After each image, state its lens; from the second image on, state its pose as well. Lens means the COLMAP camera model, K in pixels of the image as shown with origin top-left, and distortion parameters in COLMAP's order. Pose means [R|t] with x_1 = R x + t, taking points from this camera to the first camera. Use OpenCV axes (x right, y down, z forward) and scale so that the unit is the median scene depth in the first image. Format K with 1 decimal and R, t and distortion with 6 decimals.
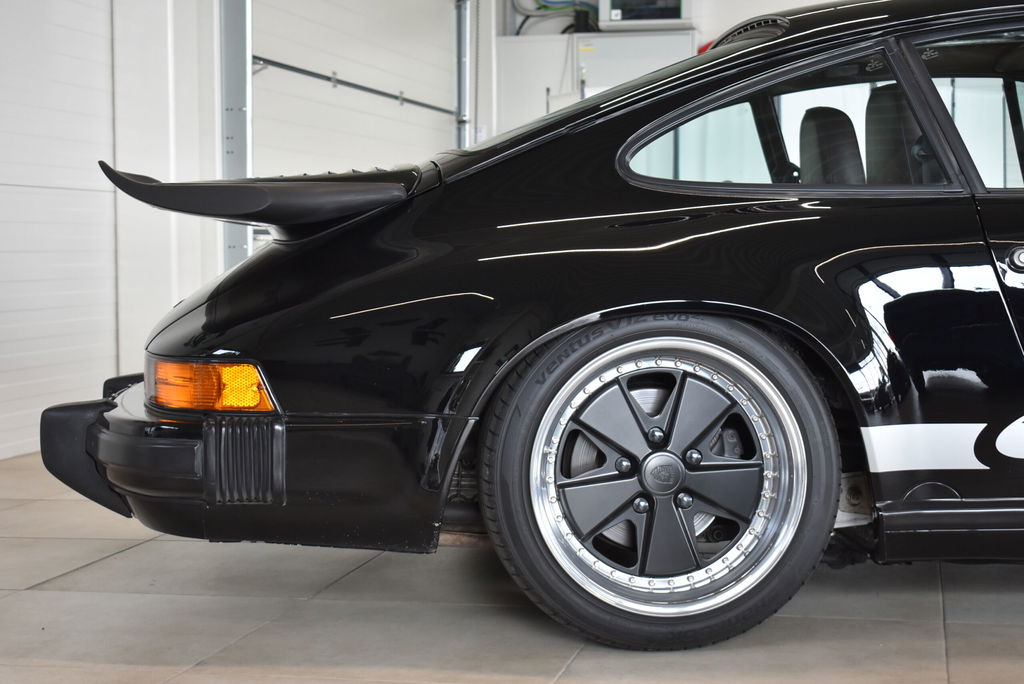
lens RADIAL K [[1760.0, 0, 512.1], [0, 1760.0, 339.0], [0, 0, 1]] dist [-0.027809, 0.000000]
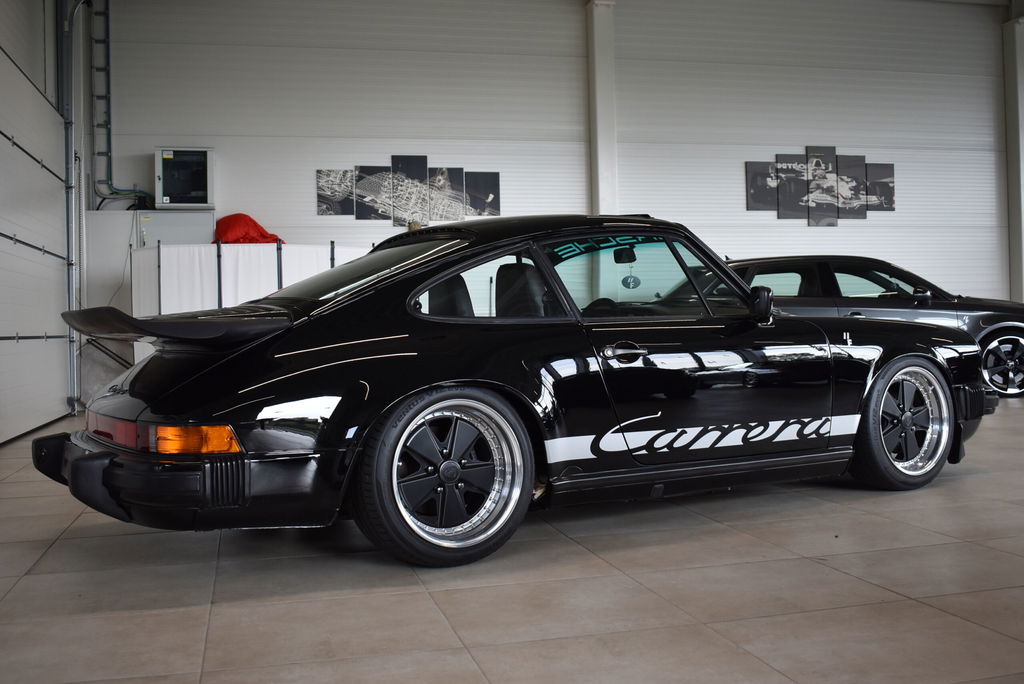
lens RADIAL K [[1037.1, 0, 513.3], [0, 1037.1, 343.1], [0, 0, 1]] dist [-0.044696, 0.000000]
pose [[0.910109, -0.022127, 0.413778, -0.304382], [0.040369, 0.998558, -0.035392, -0.018812], [-0.412399, 0.048914, 0.909689, -0.043195]]
